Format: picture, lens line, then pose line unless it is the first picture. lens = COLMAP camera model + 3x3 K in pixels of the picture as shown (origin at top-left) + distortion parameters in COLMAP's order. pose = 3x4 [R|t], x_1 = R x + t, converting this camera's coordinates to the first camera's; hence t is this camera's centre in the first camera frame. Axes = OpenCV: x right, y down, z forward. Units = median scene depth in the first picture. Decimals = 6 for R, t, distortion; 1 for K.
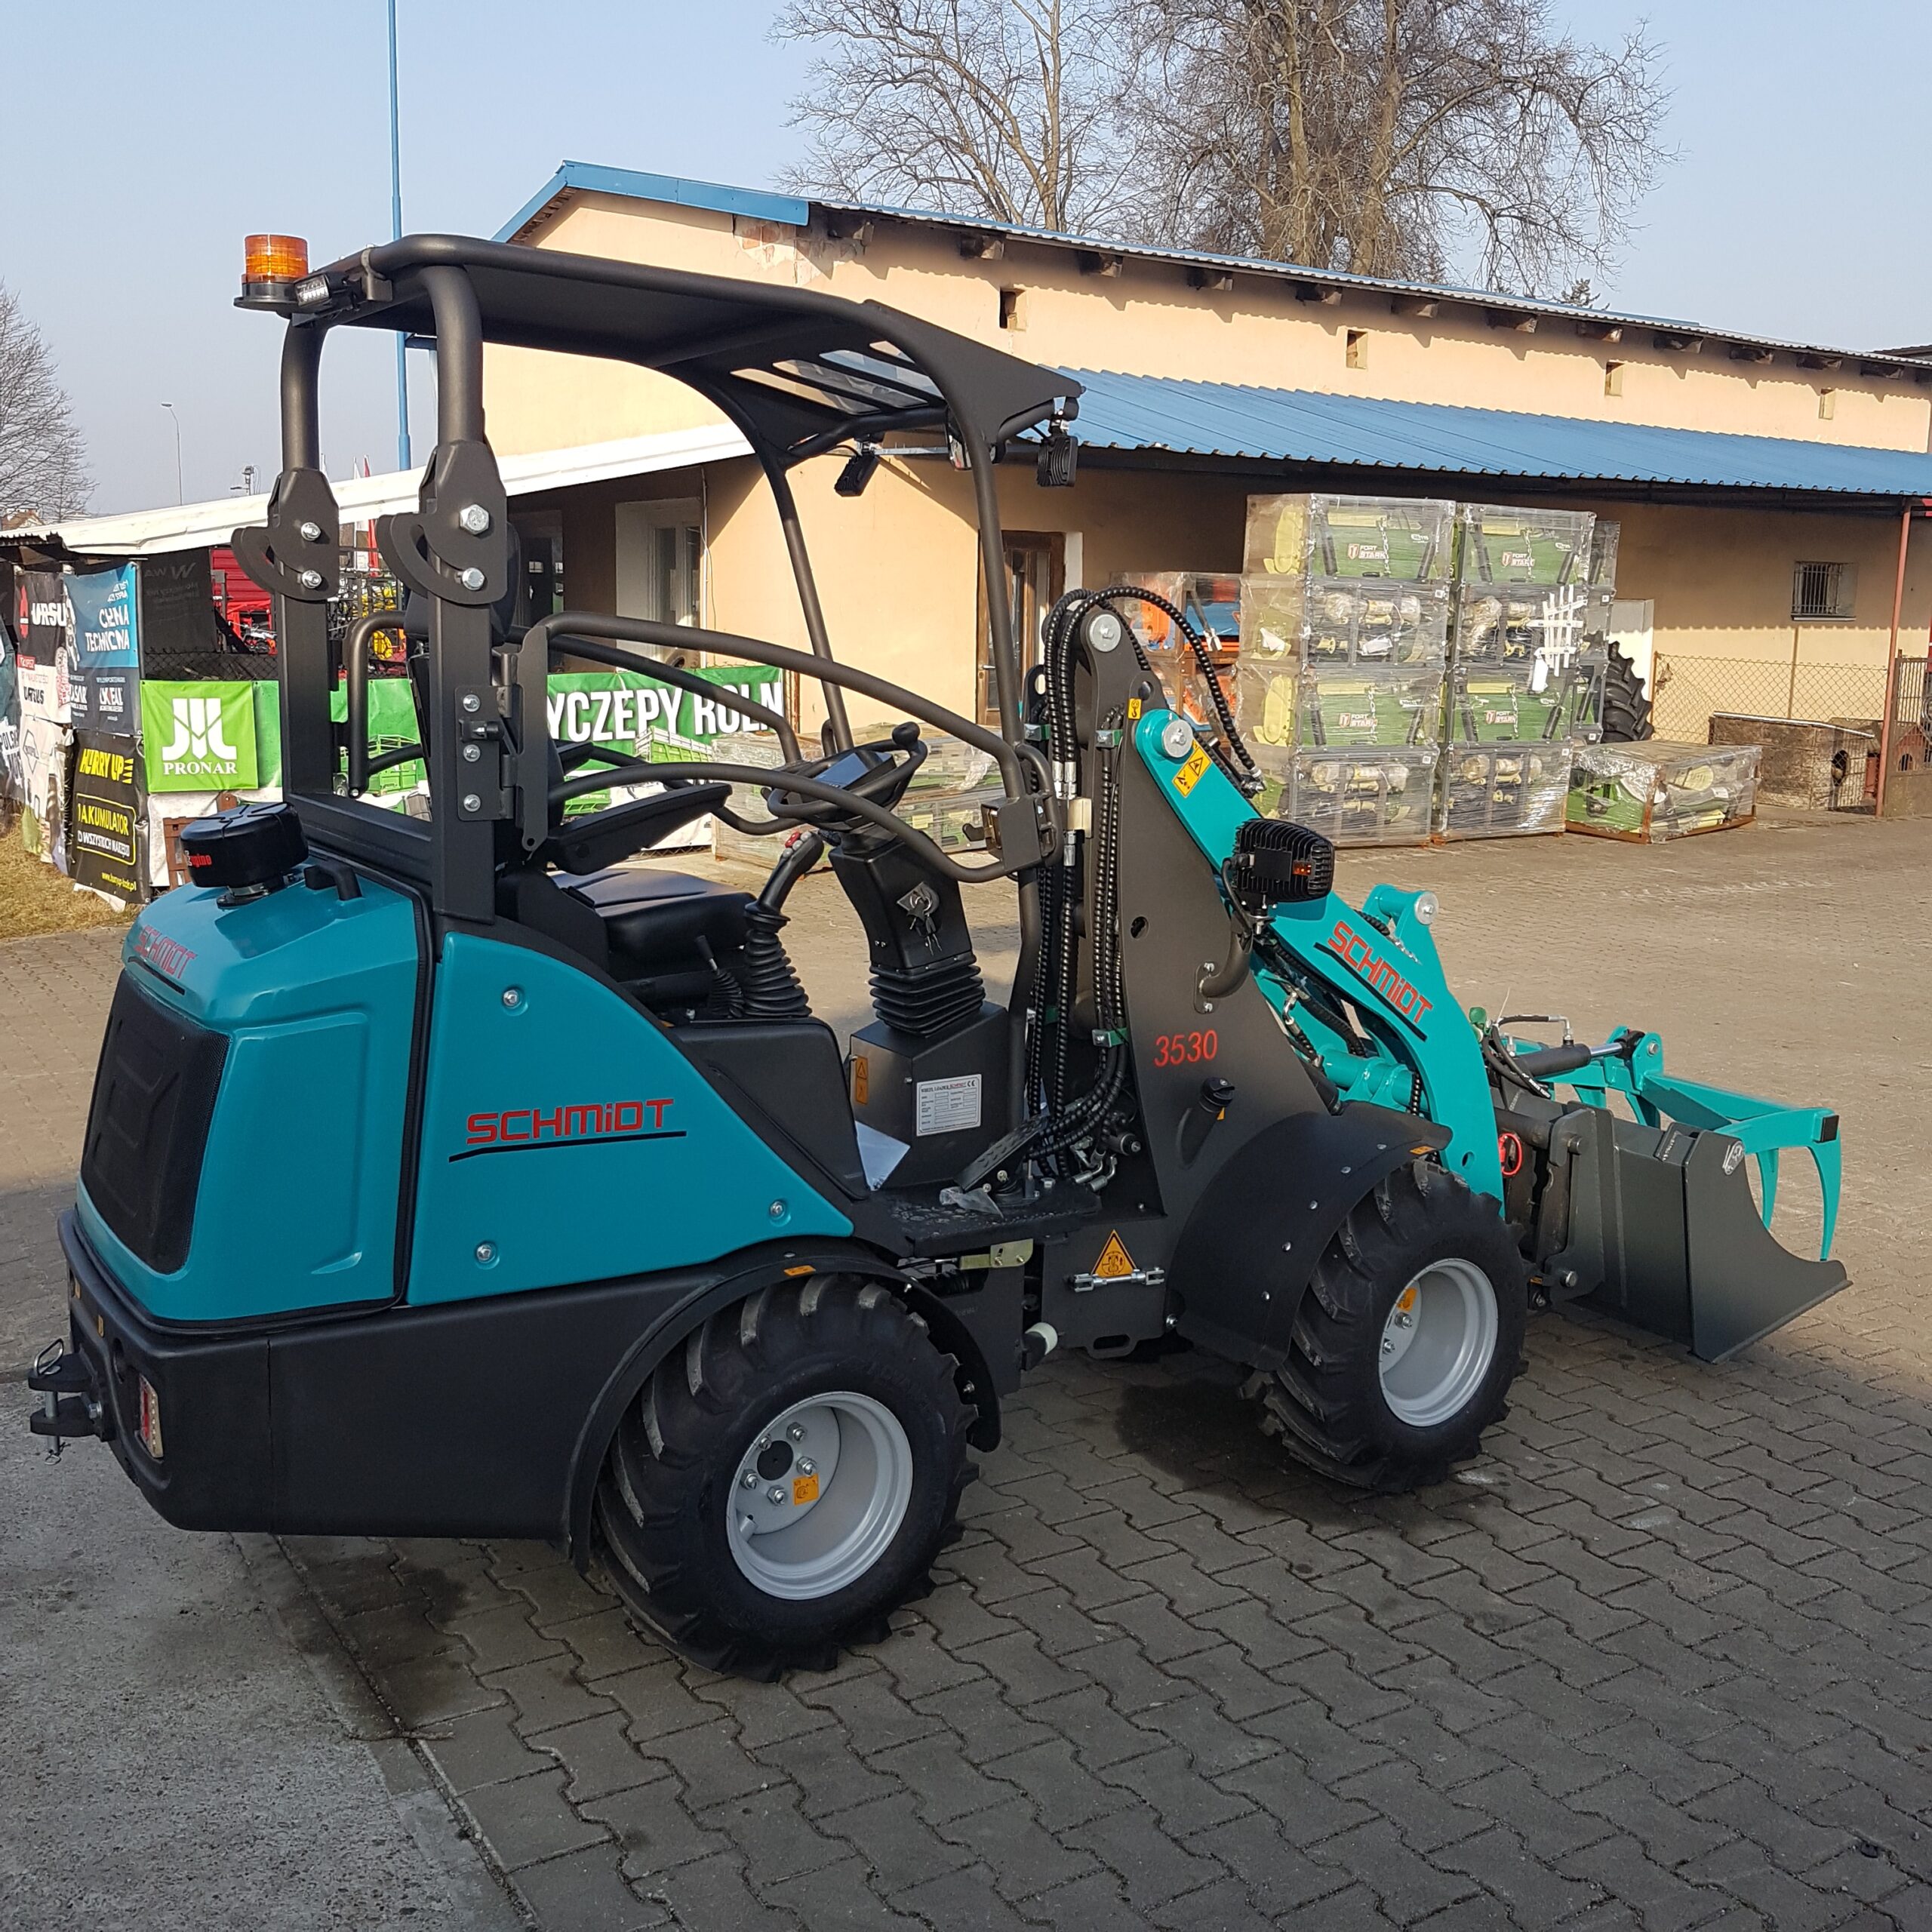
lens RADIAL K [[2043.4, 0, 915.4], [0, 2043.4, 875.7], [0, 0, 1]] dist [0.039863, -0.136197]
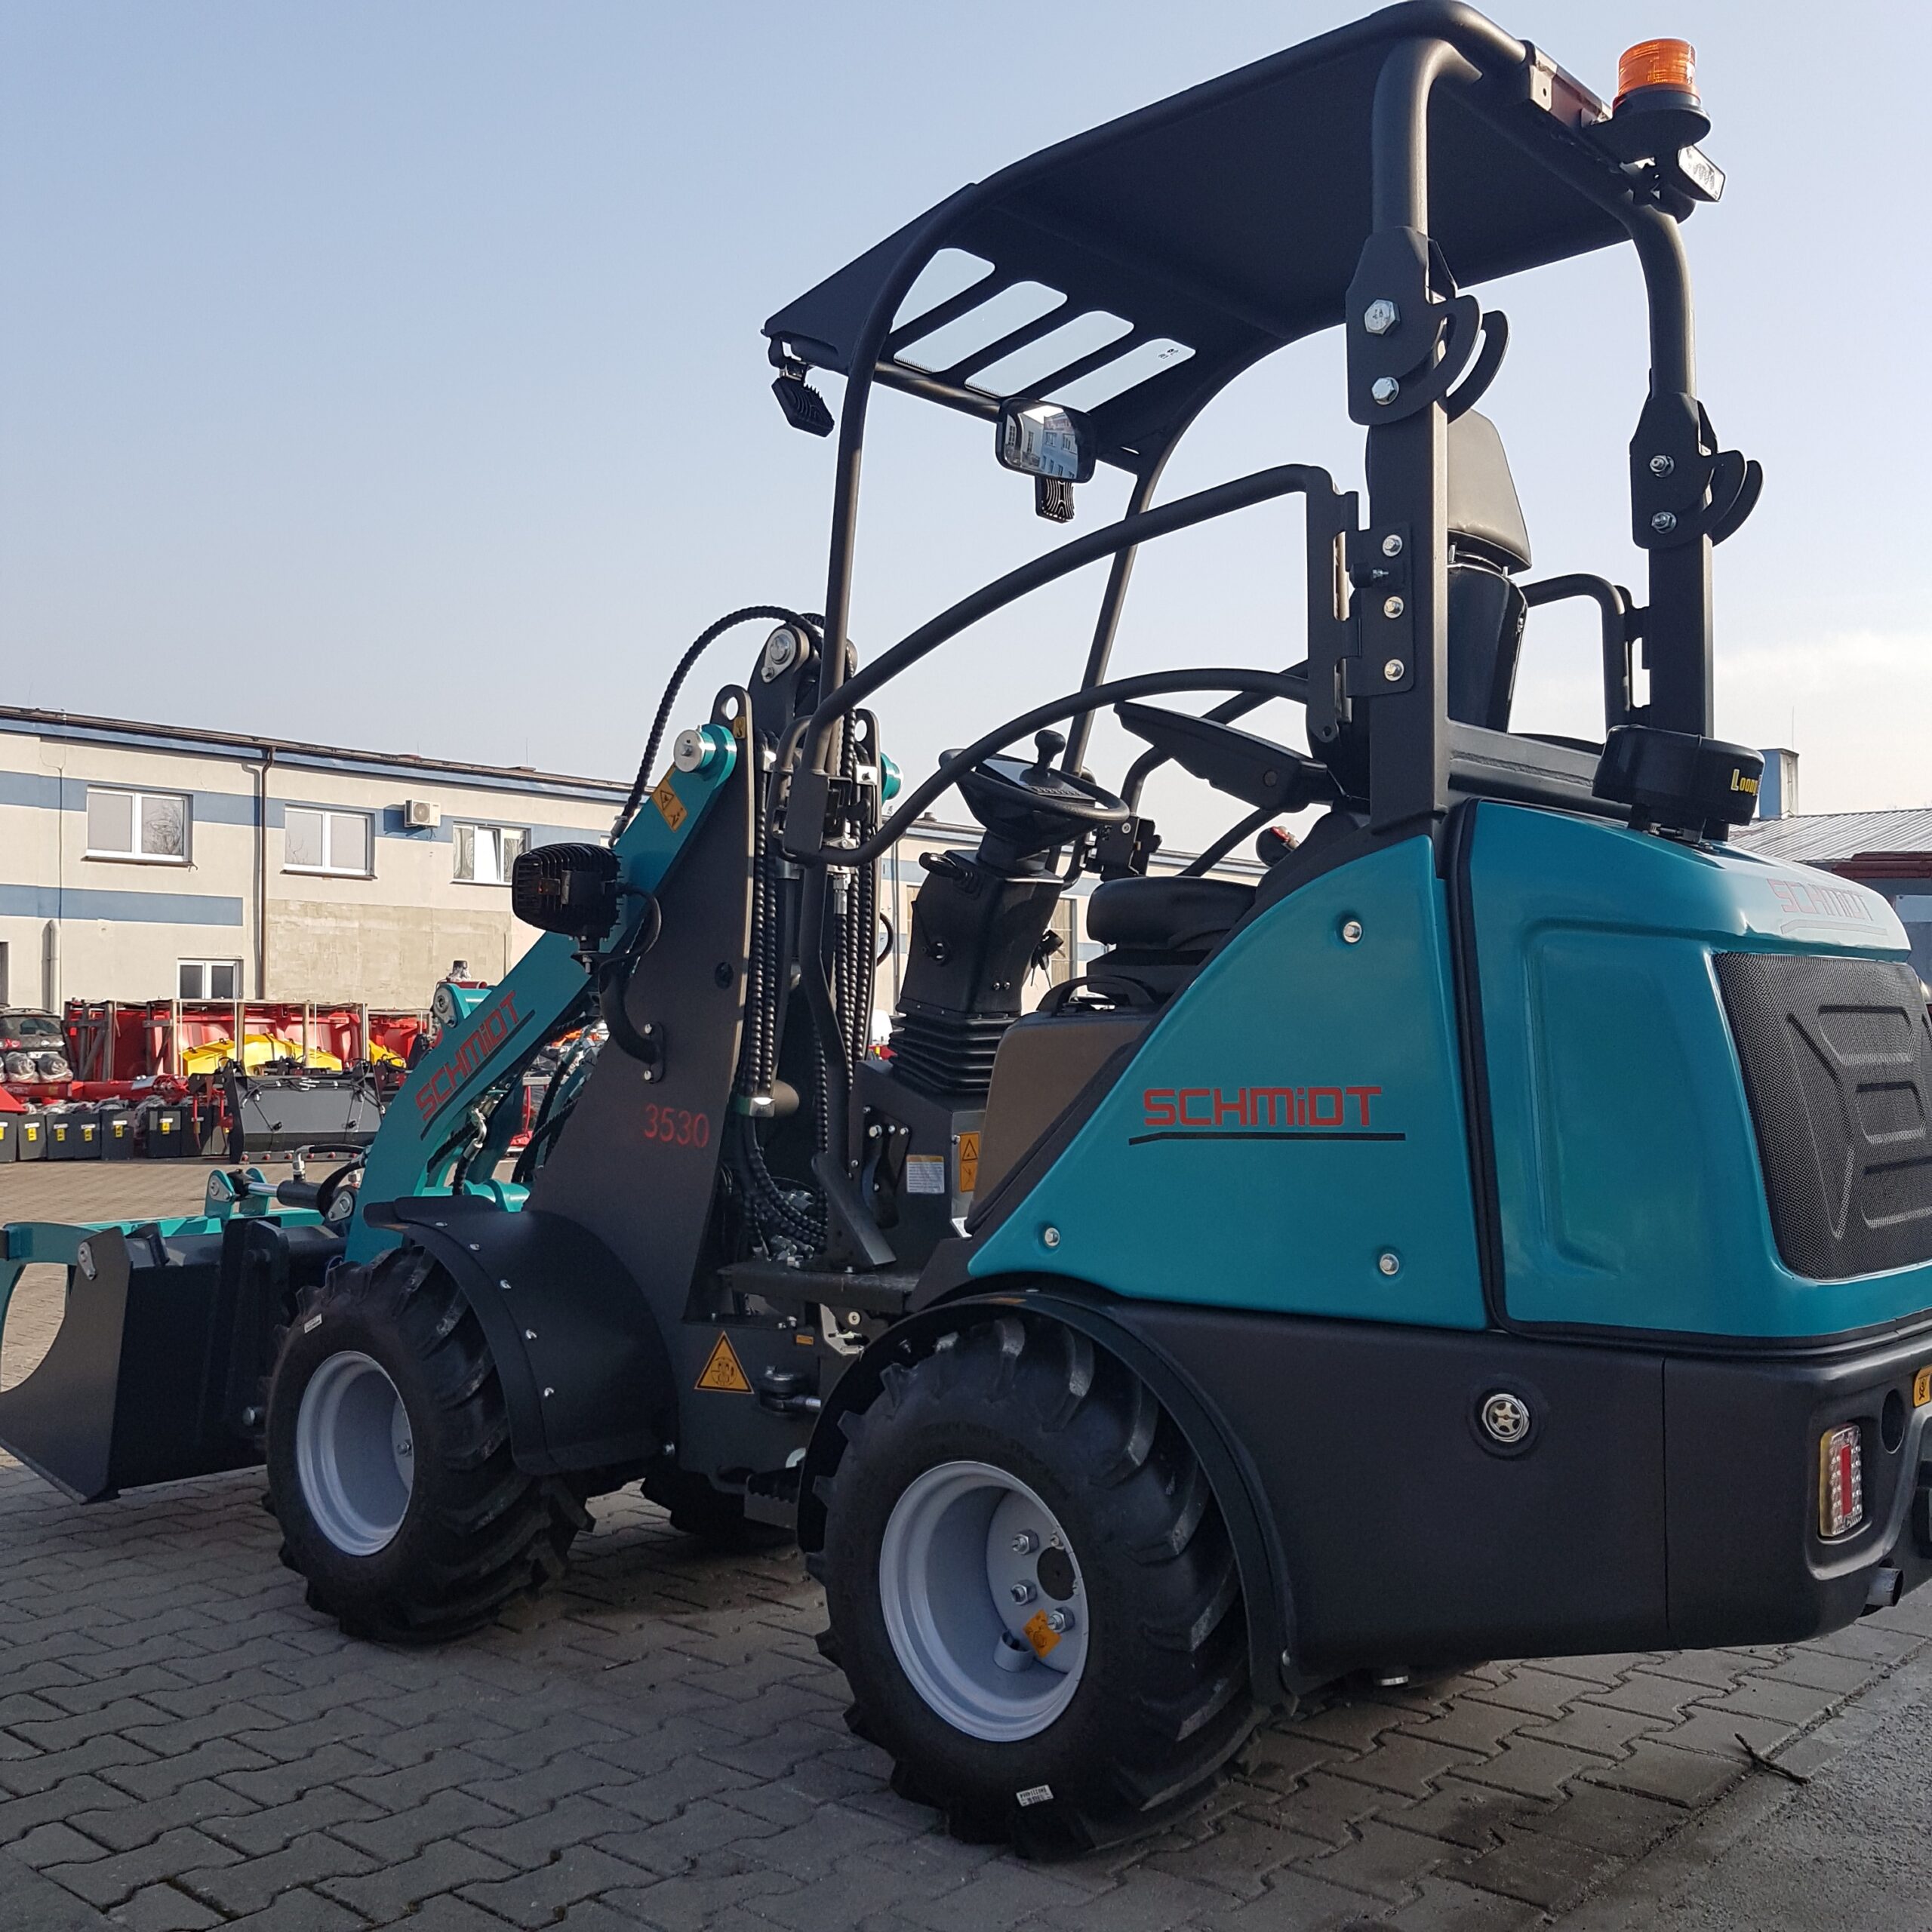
lens RADIAL K [[2000.0, 0, 890.5], [0, 2000.0, 923.0], [0, 0, 1]] dist [0.006286, -0.035714]
pose [[-0.272242, 0.024957, 0.961905, -0.783268], [0.123413, 0.992313, 0.009183, -0.012298], [-0.954282, 0.121212, -0.273229, 1.205911]]
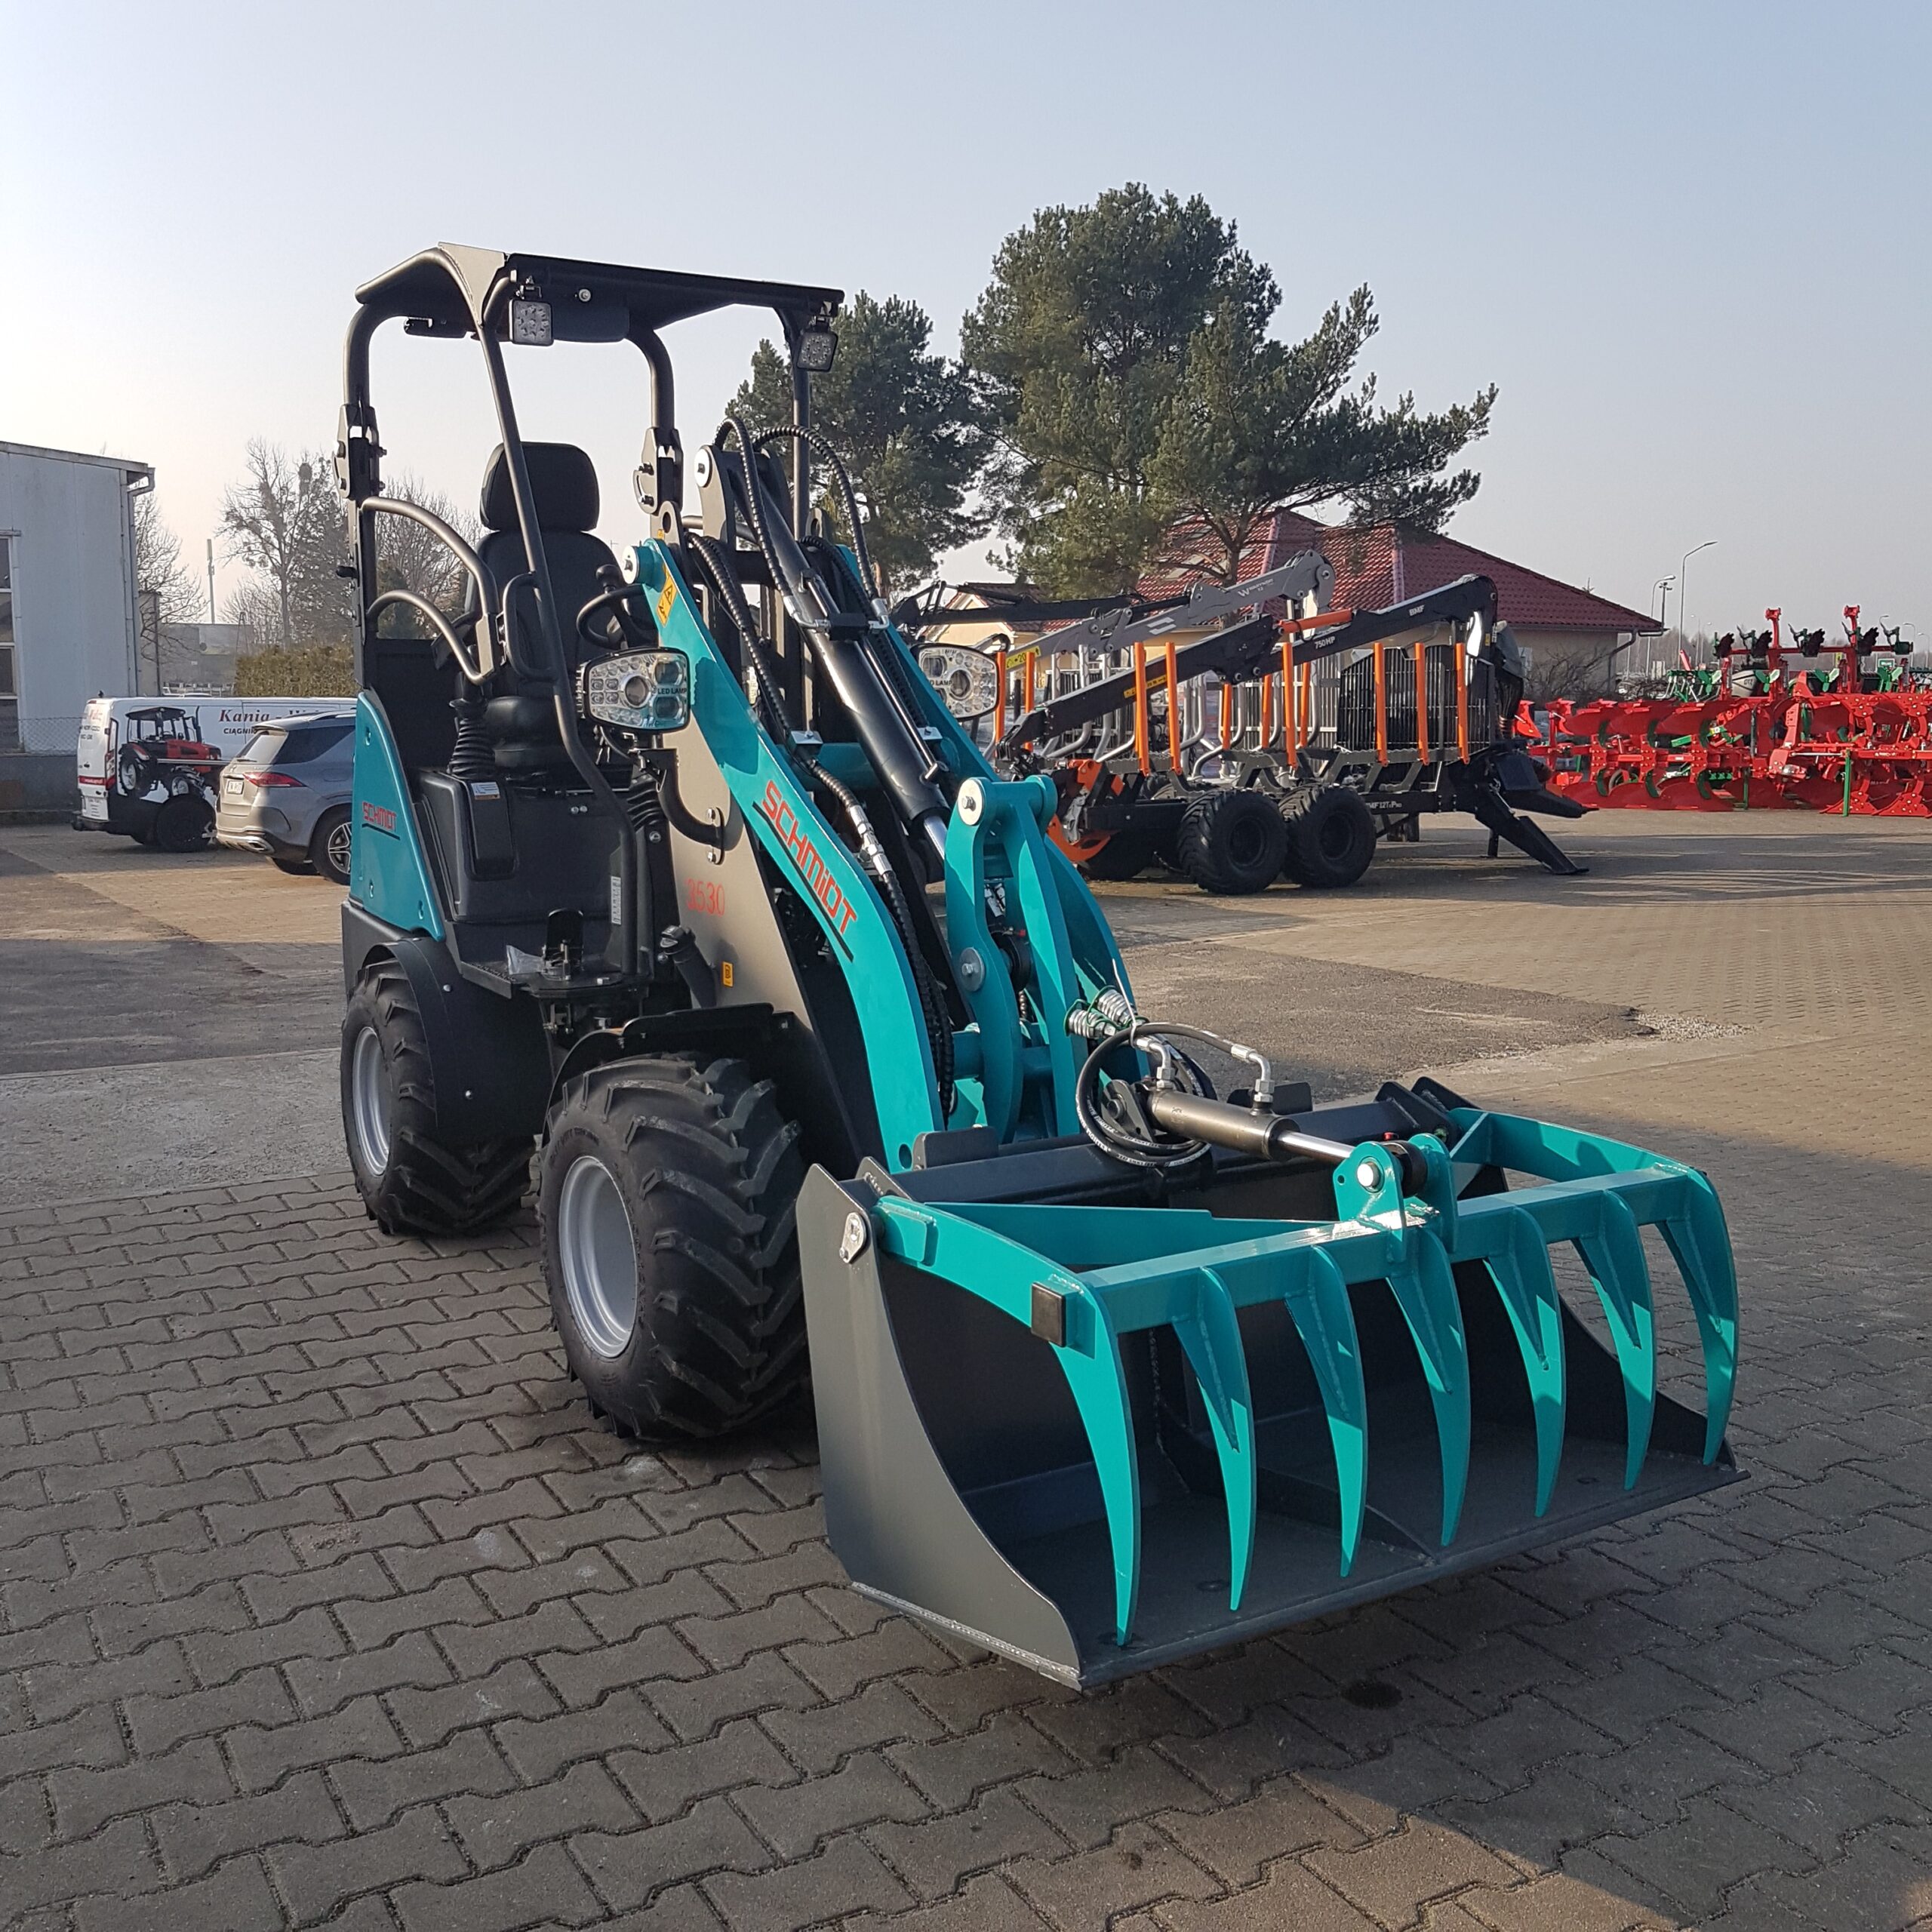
lens RADIAL K [[1999.3, 0, 913.0], [0, 1999.3, 950.9], [0, 0, 1]] dist [0.002766, -0.010474]
pose [[-0.054698, 0.113413, -0.992041, 1.047903], [-0.136282, 0.983383, 0.119937, -0.015287], [0.989159, 0.141758, -0.038333, 1.131157]]
